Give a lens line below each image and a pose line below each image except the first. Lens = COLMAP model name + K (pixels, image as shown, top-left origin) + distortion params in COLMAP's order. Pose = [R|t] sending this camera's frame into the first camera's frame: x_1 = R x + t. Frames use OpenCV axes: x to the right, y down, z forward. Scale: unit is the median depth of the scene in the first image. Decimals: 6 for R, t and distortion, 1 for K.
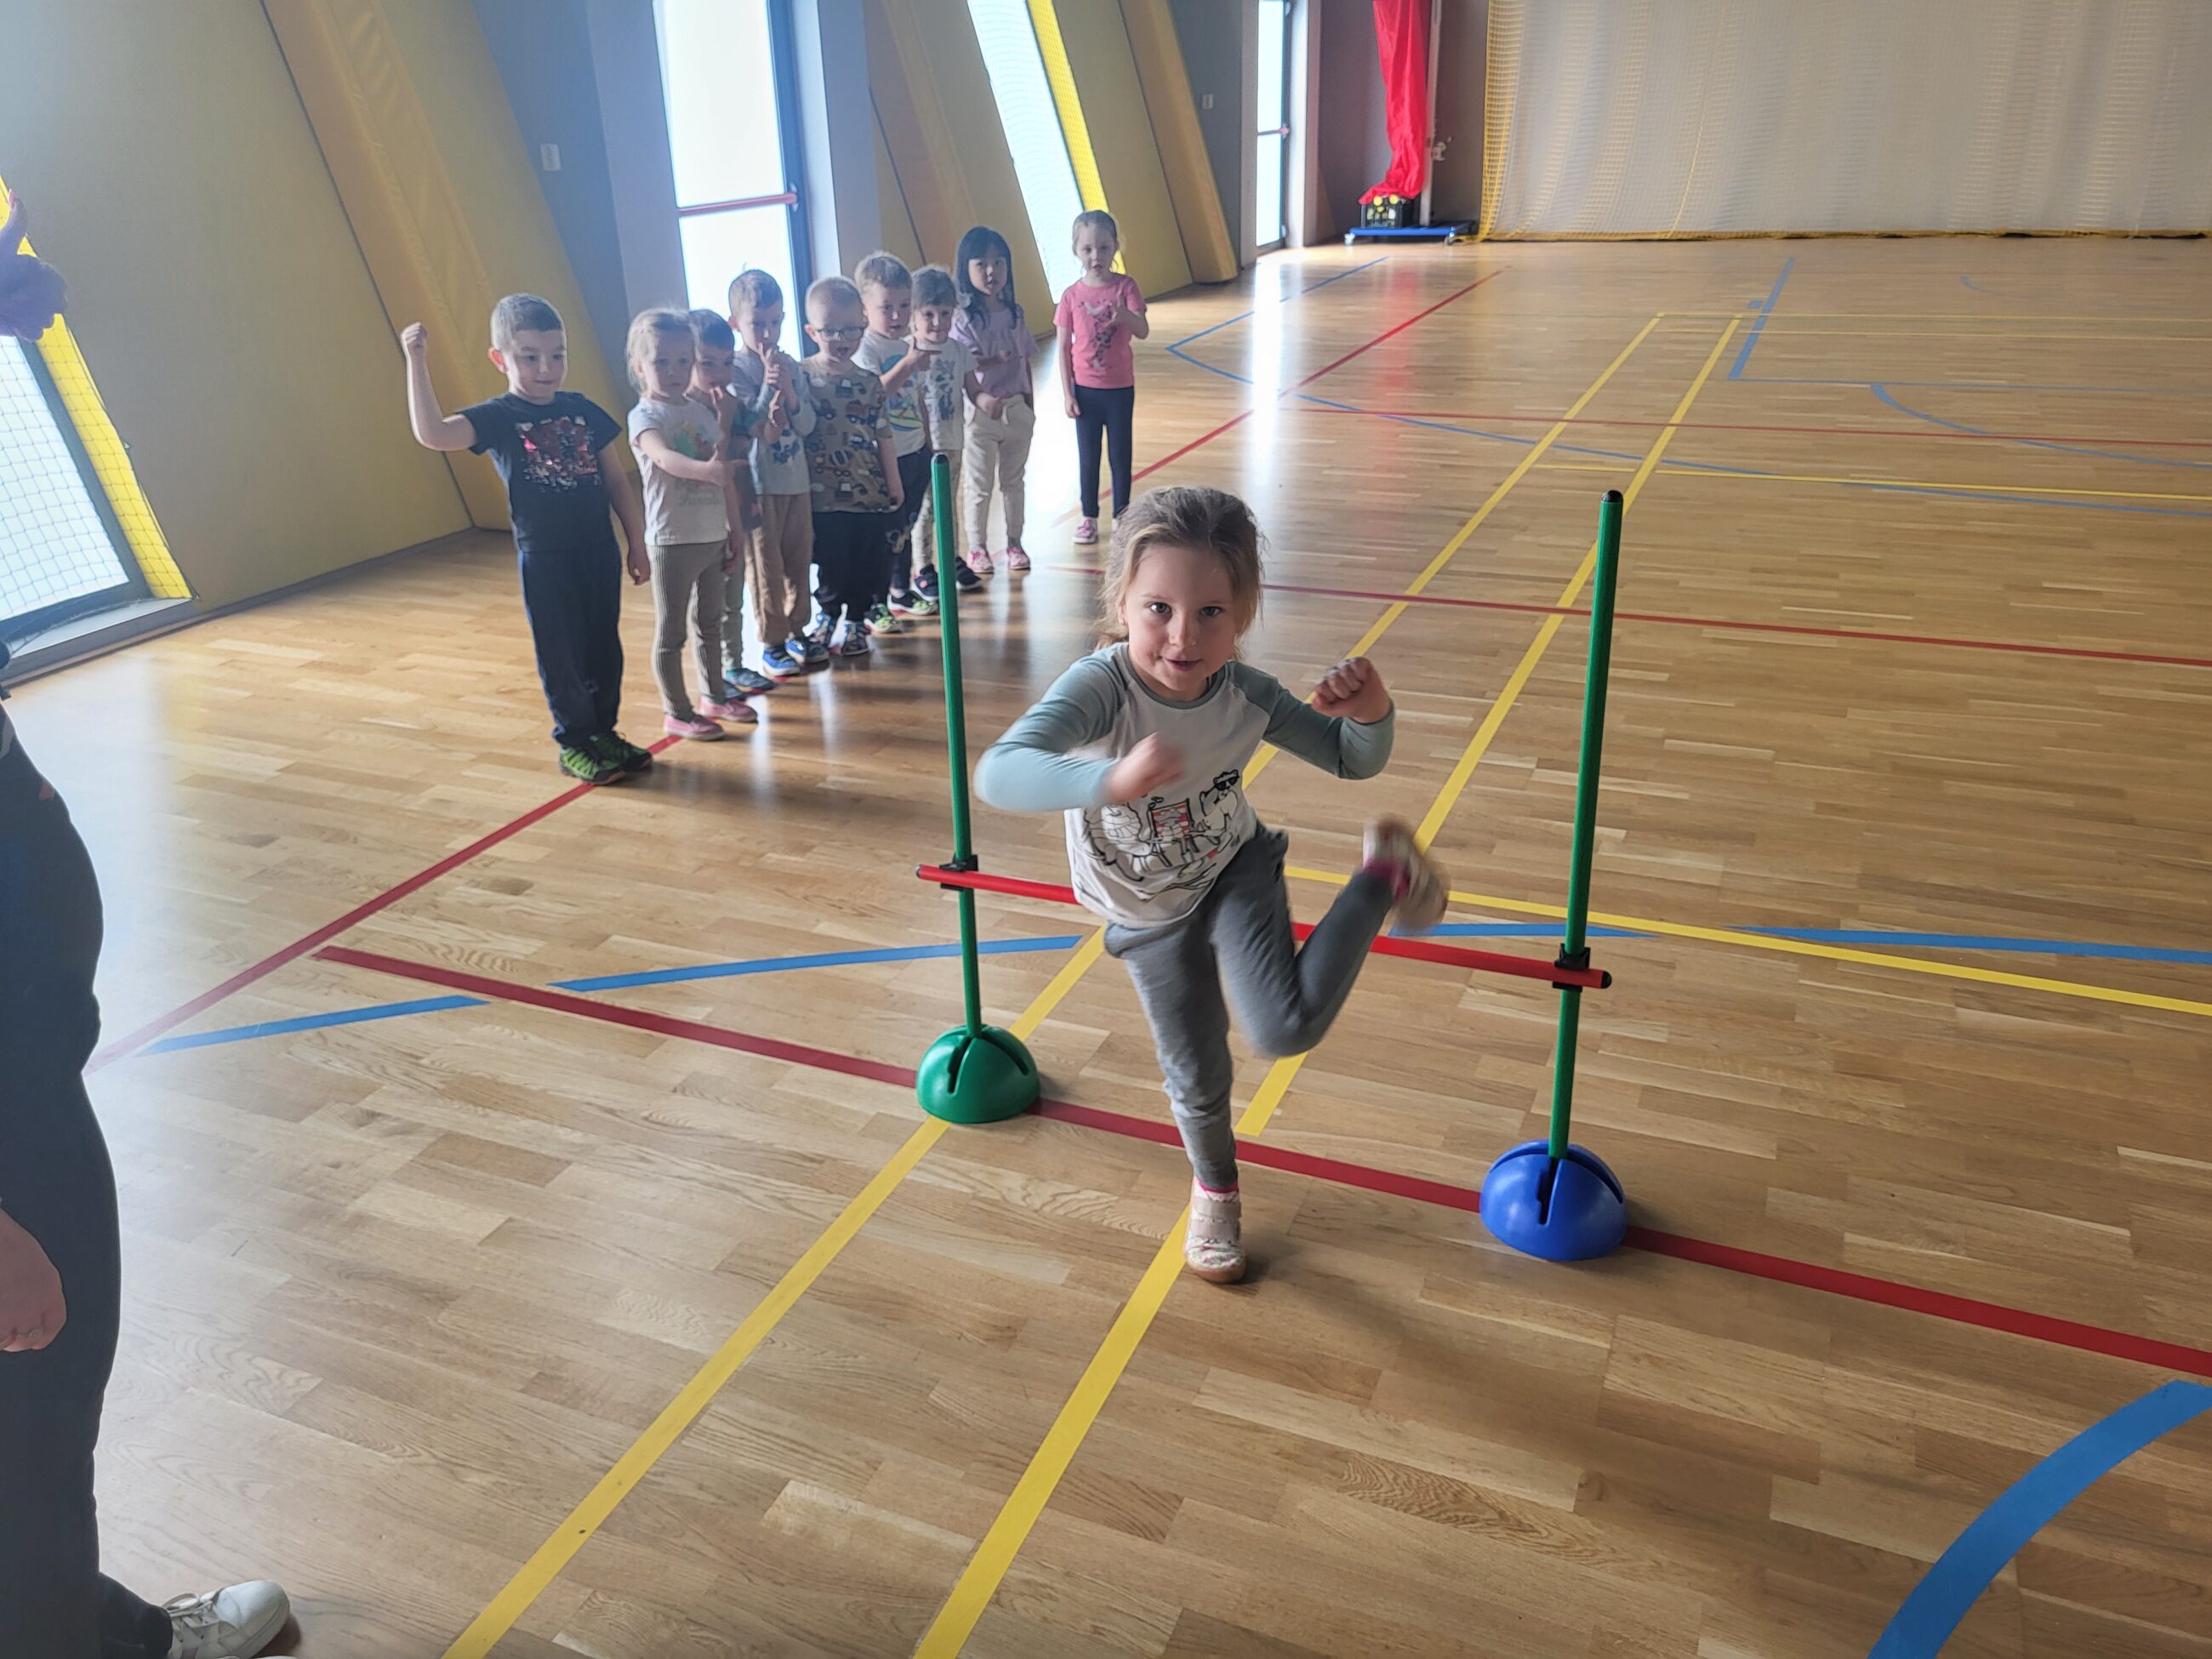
lens RADIAL K [[1679.6, 0, 1064.8], [0, 1679.6, 809.3], [0, 0, 1]] dist [0.050105, -0.045243]
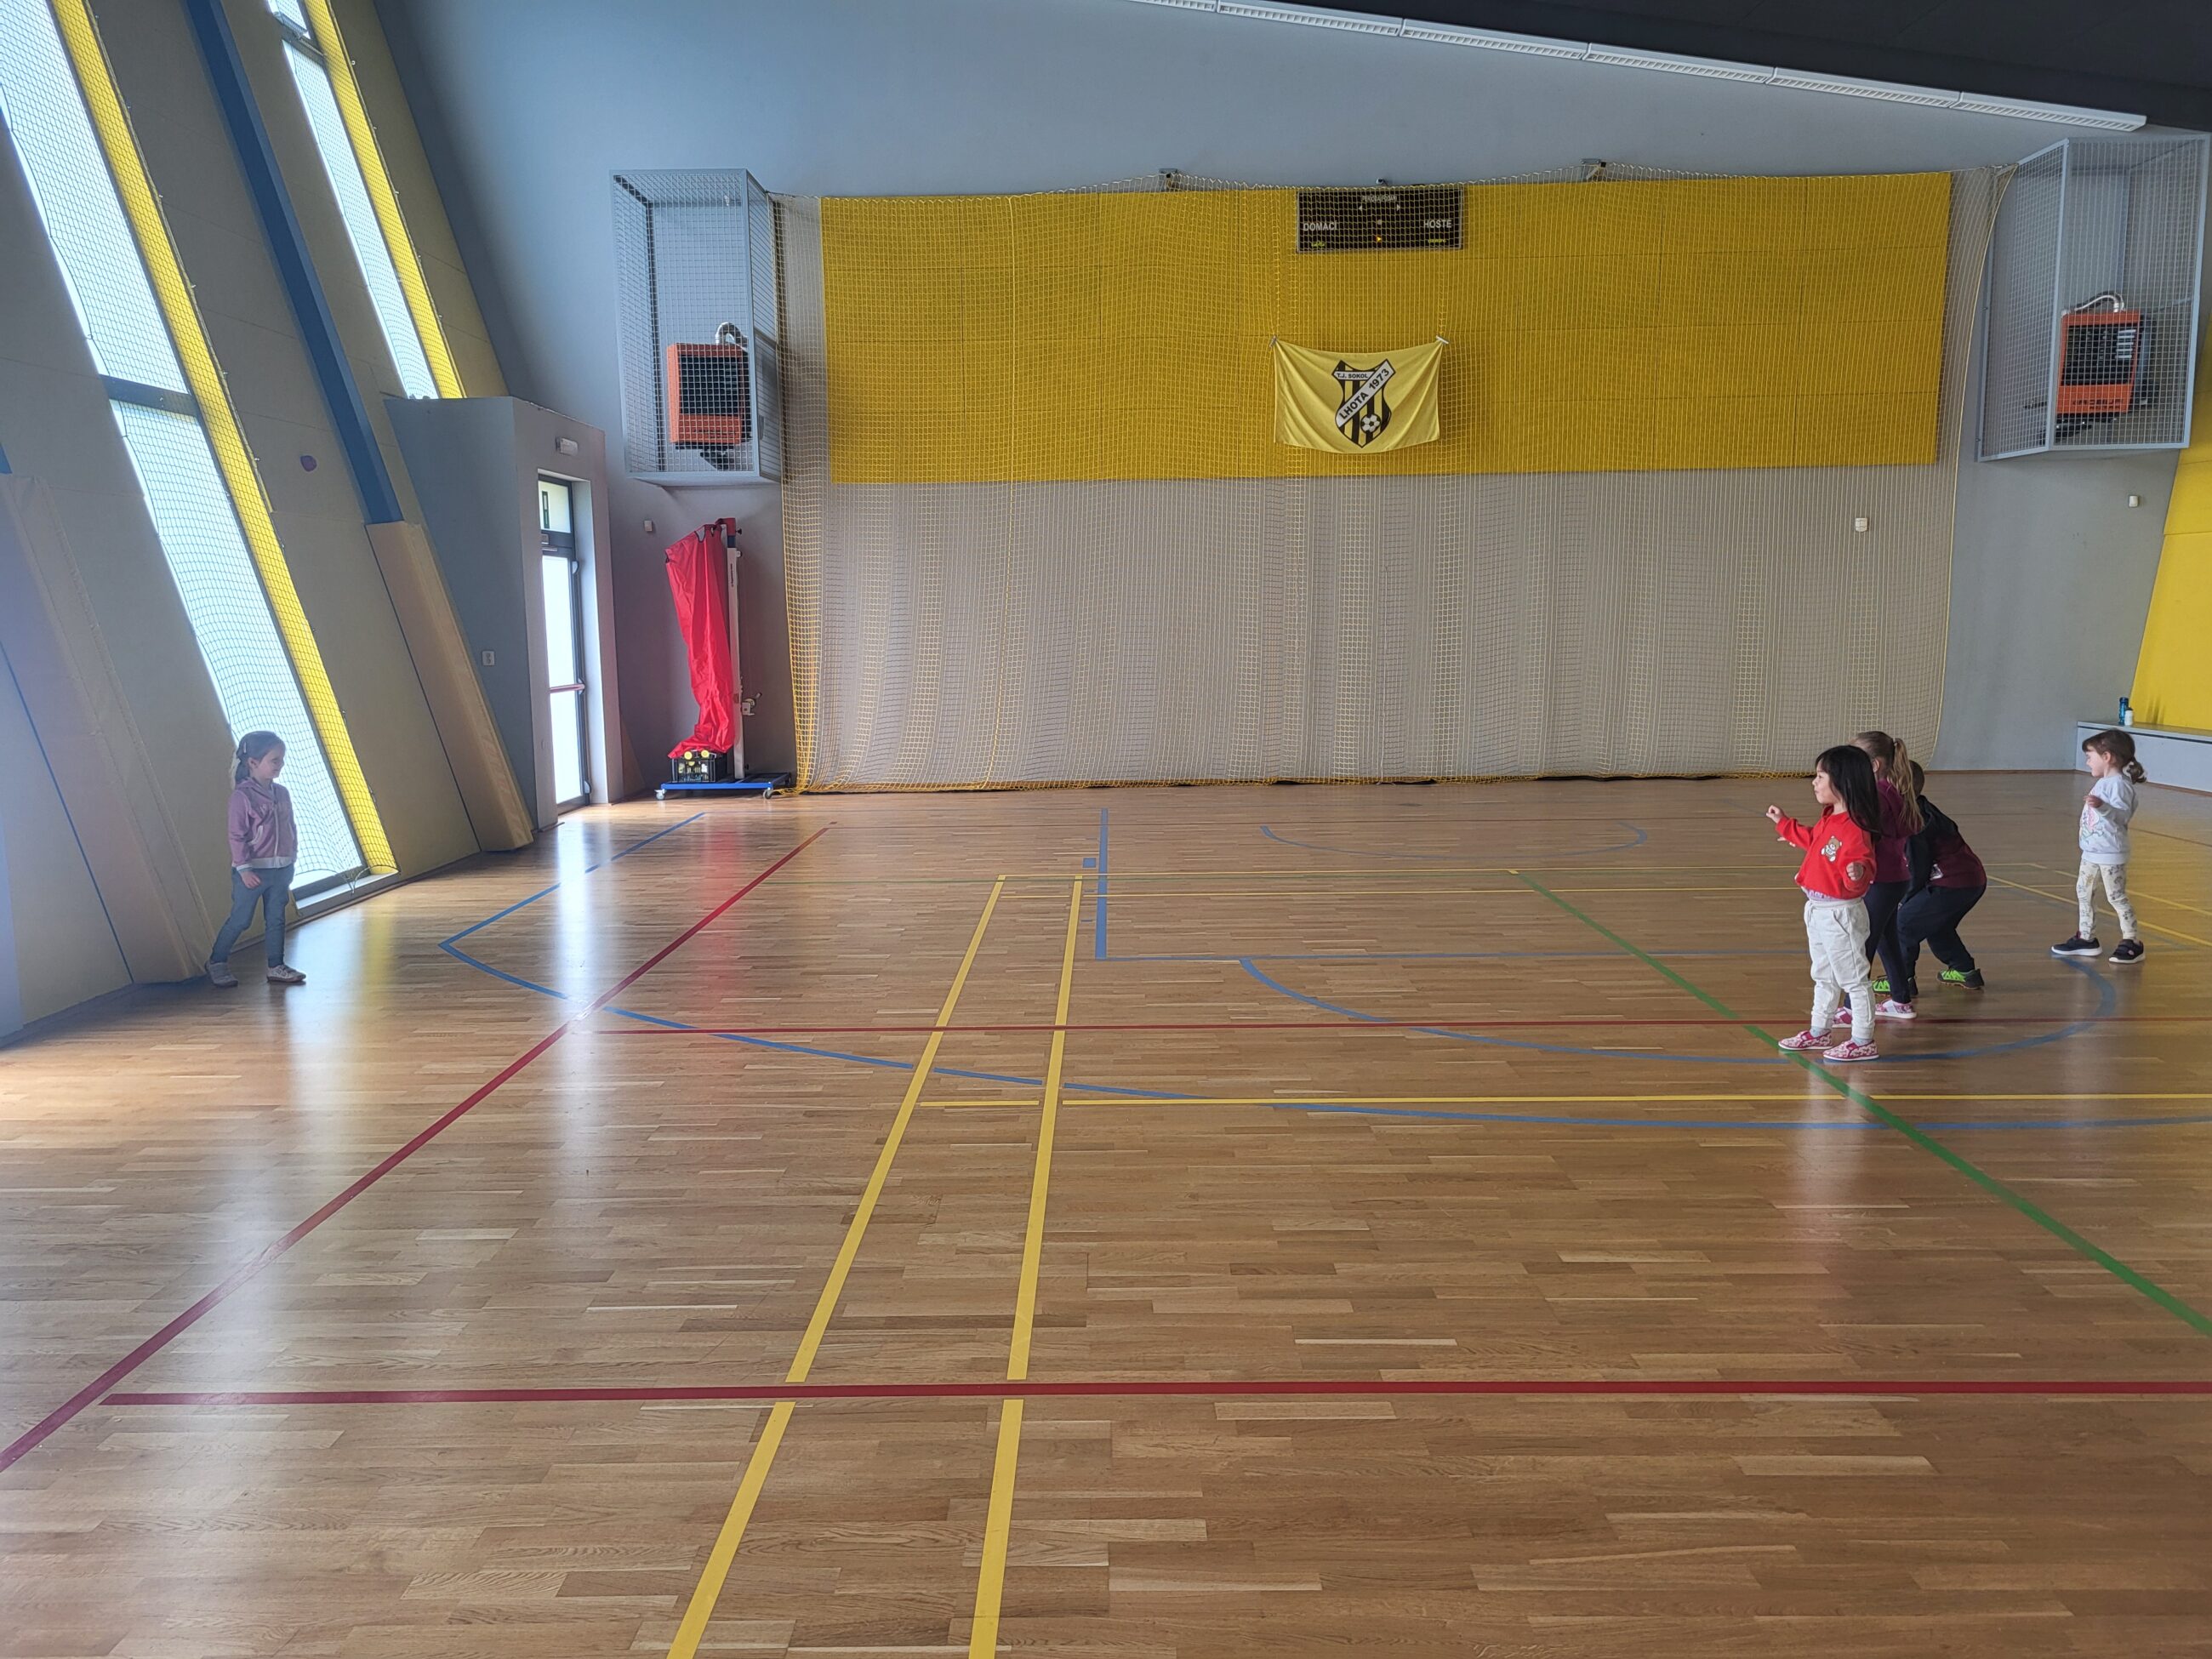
lens RADIAL K [[1679.6, 0, 1064.8], [0, 1679.6, 809.3], [0, 0, 1]] dist [0.050105, -0.045243]
pose [[0.923186, -0.025414, 0.383512, 0.082298], [0.137396, 0.953701, -0.267539, -0.230799], [-0.358957, 0.299681, 0.883935, 0.469387]]
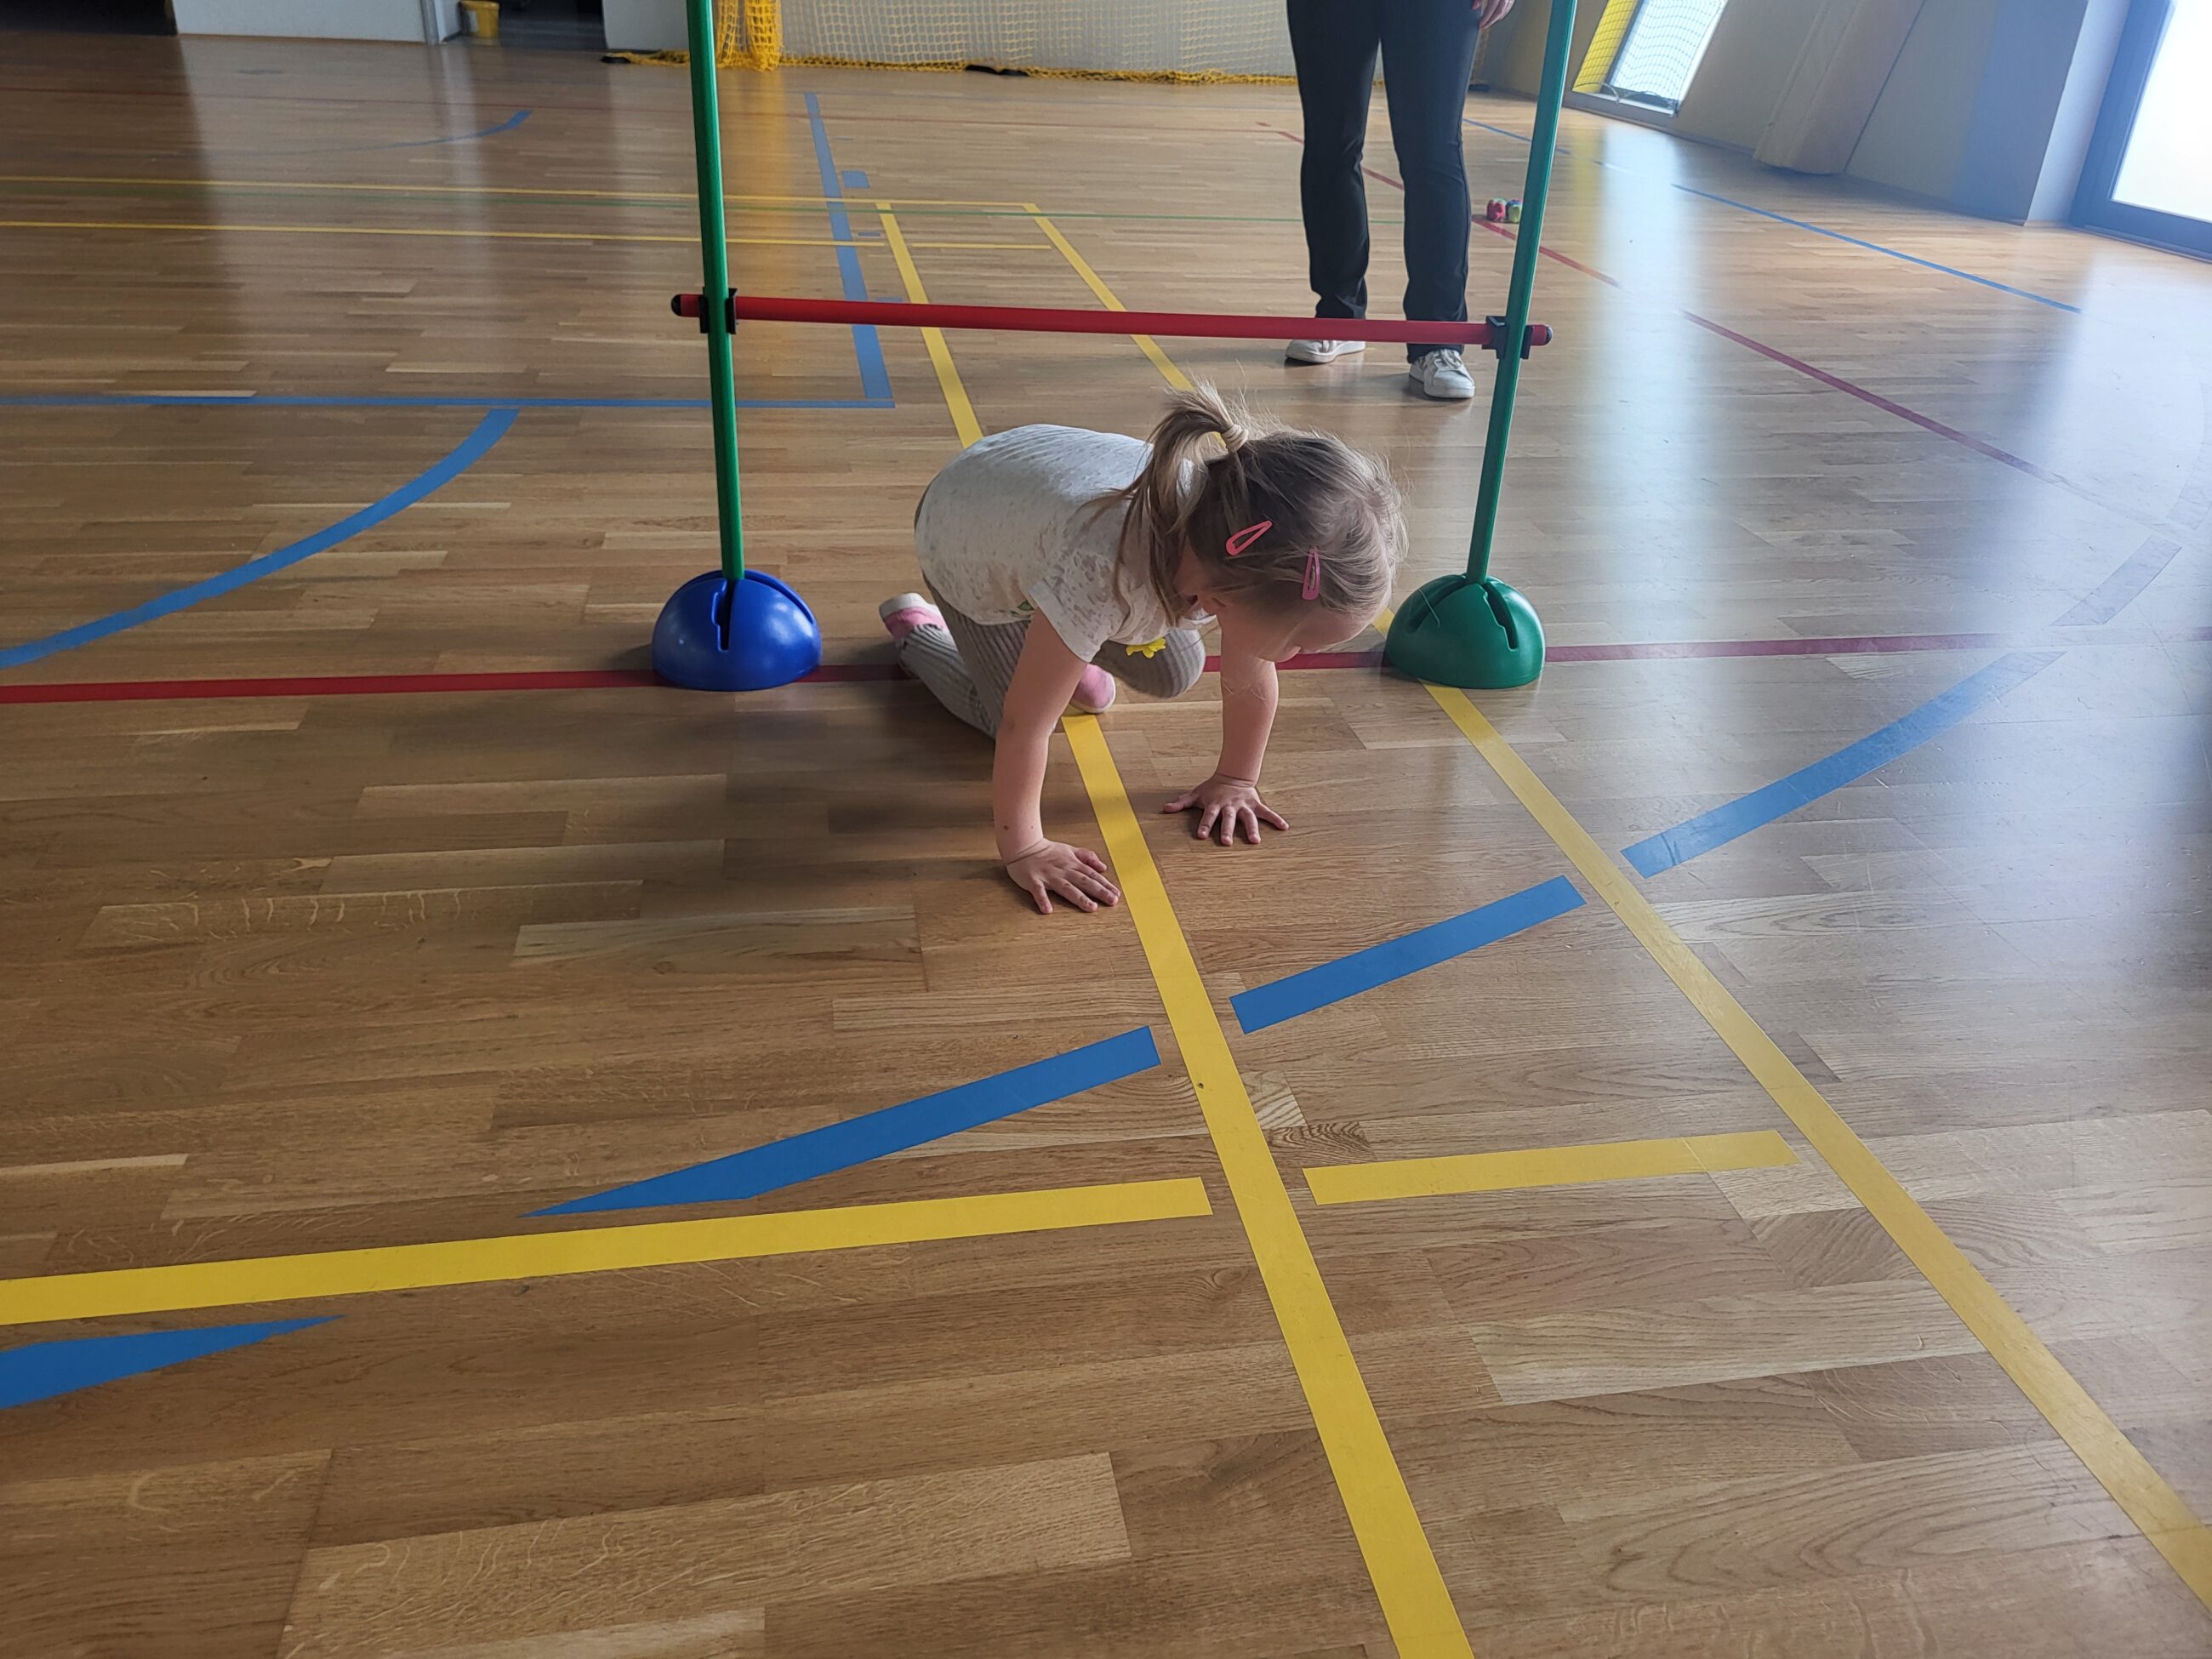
lens RADIAL K [[1679.6, 0, 1064.8], [0, 1679.6, 809.3], [0, 0, 1]] dist [0.050105, -0.045243]
pose [[-0.838336, 0.261218, -0.478495, 0.372964], [-0.227978, 0.629302, 0.742971, -0.257141], [0.495195, 0.731946, -0.468014, 1.065731]]
